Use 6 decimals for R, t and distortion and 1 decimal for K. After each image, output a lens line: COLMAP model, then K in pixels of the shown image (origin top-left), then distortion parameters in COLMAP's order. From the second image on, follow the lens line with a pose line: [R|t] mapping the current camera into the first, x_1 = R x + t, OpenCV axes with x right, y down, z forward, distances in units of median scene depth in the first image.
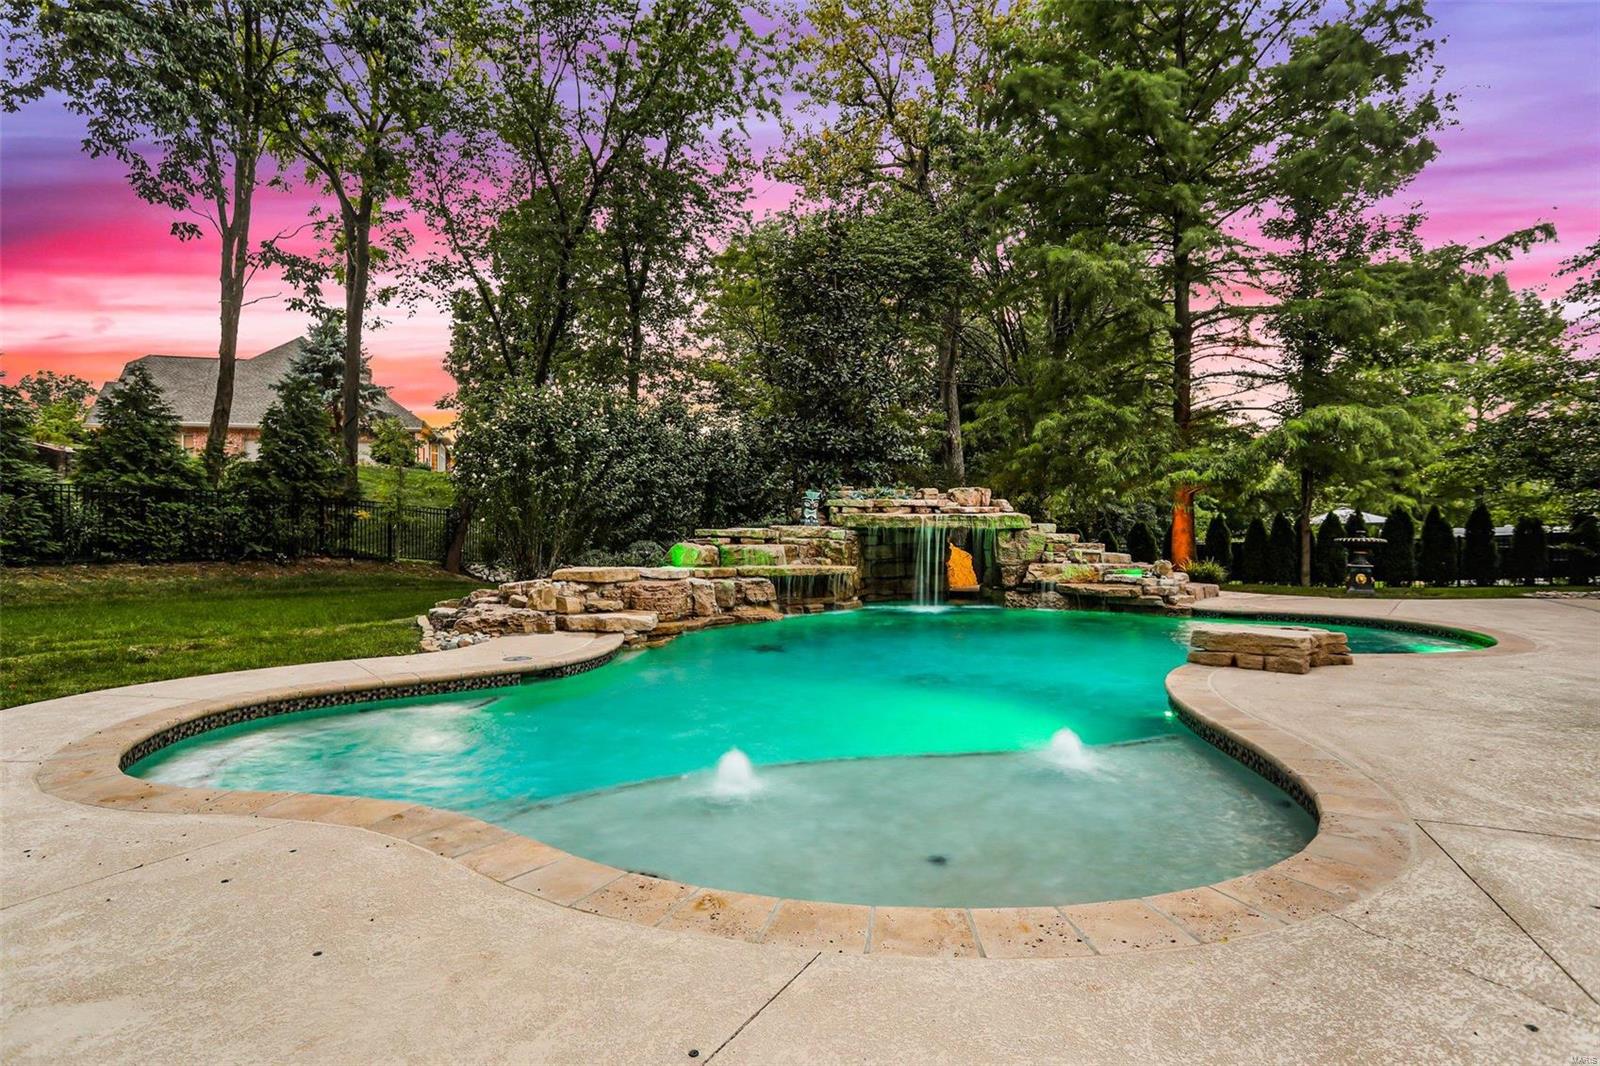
lens RADIAL K [[848.1, 0, 829.8], [0, 848.1, 530.7], [0, 0, 1]] dist [-0.038708, 0.013070]
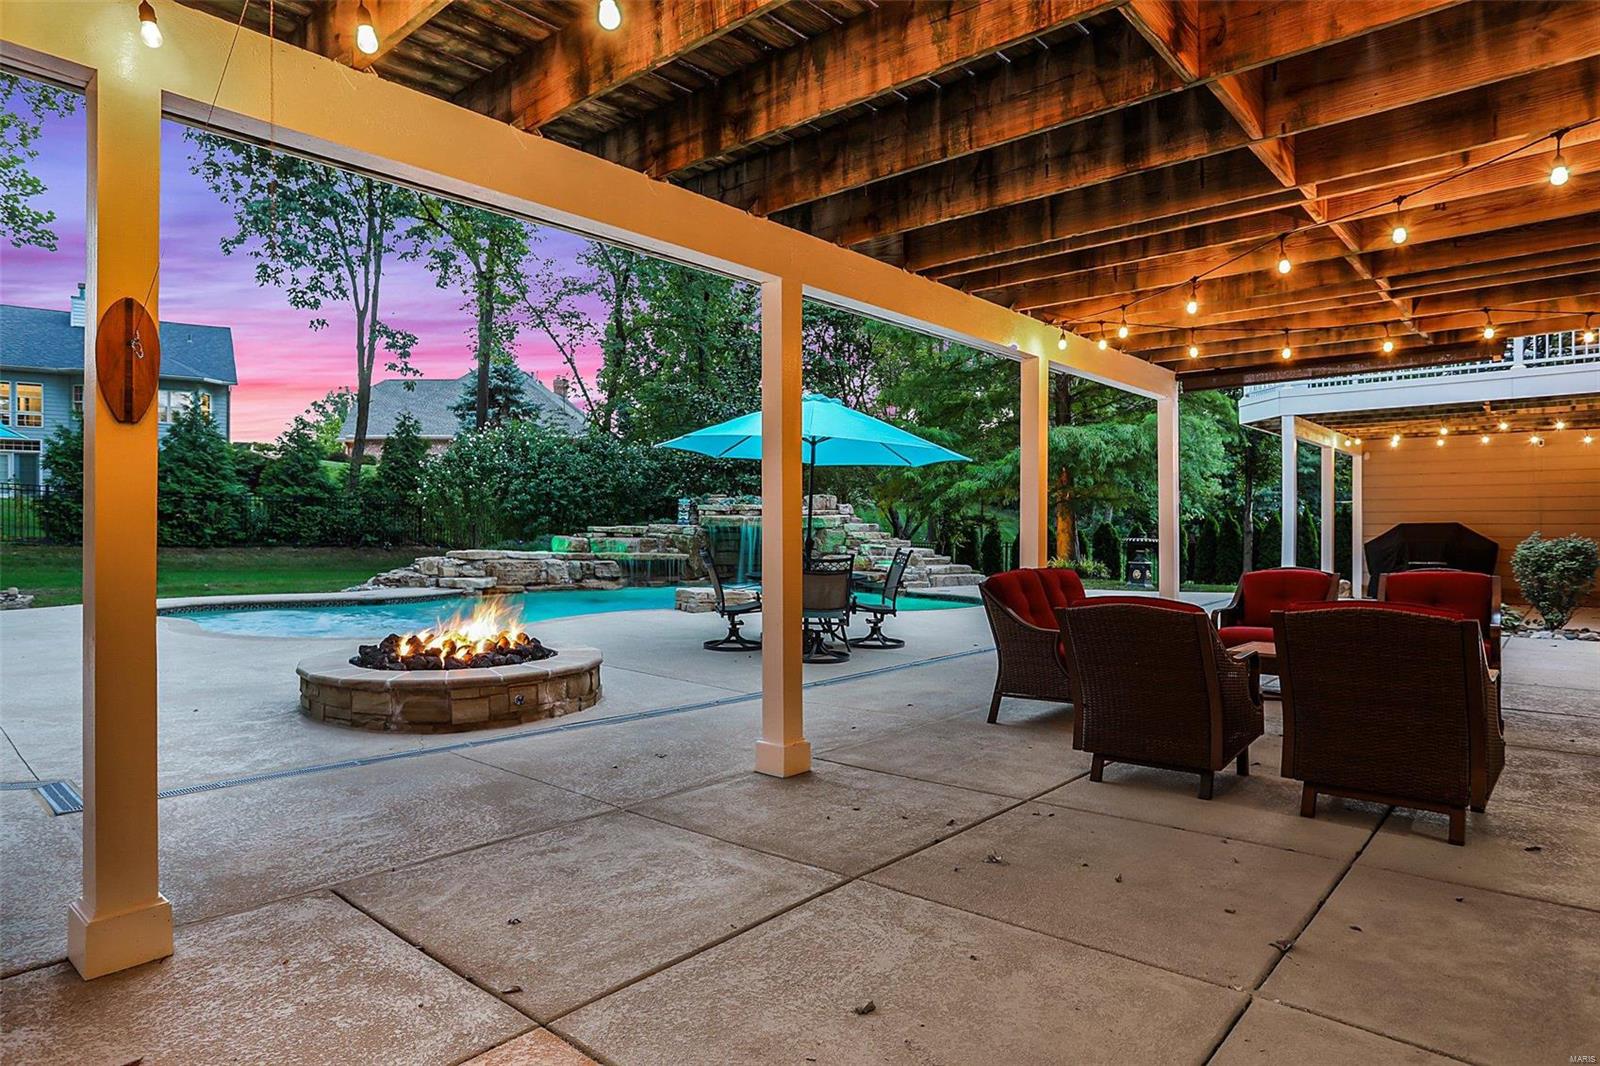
lens RADIAL K [[912.6, 0, 784.7], [0, 912.6, 529.2], [0, 0, 1]] dist [-0.029797, 0.011263]
pose [[0.951581, 0.007010, -0.307317, 0.554564], [-0.006752, 0.999975, 0.001903, -0.002135], [0.307323, 0.000264, 0.951605, -0.308079]]
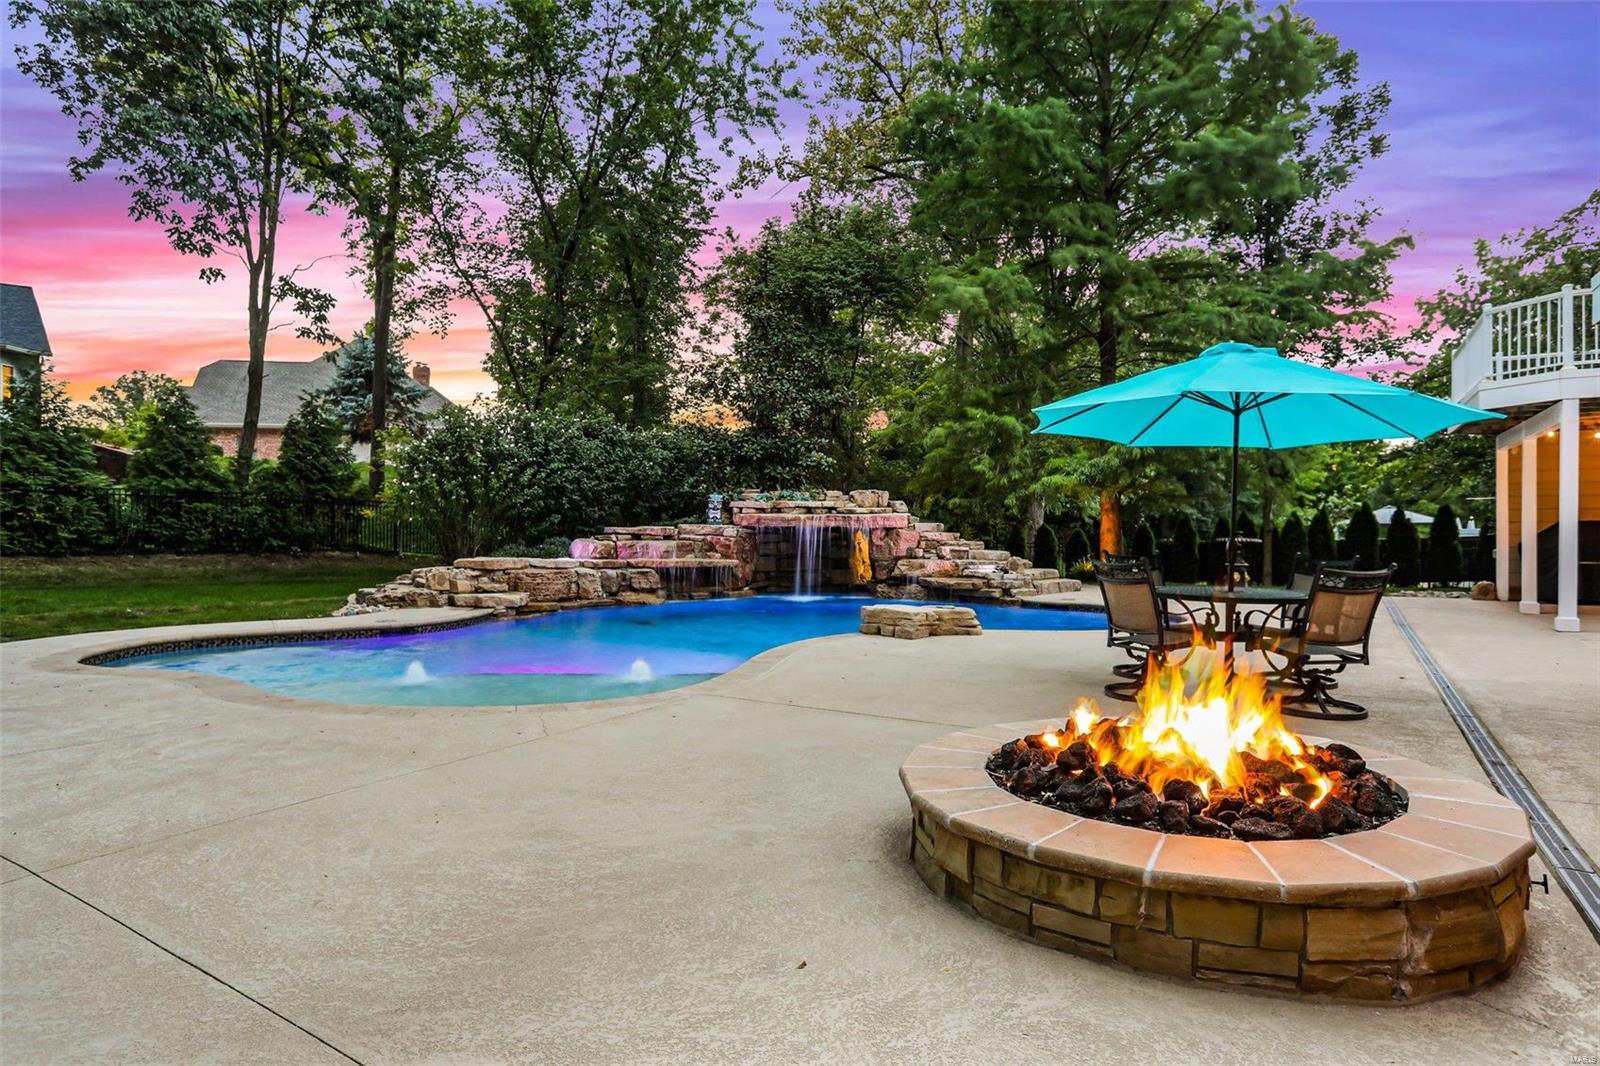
lens RADIAL K [[912.6, 0, 812.4], [0, 912.6, 530.7], [0, 0, 1]] dist [-0.029797, 0.011263]
pose [[0.993000, 0.004124, -0.118042, 0.244654], [-0.003938, 0.999991, 0.001810, -0.000539], [0.118048, -0.001333, 0.993007, -0.190679]]
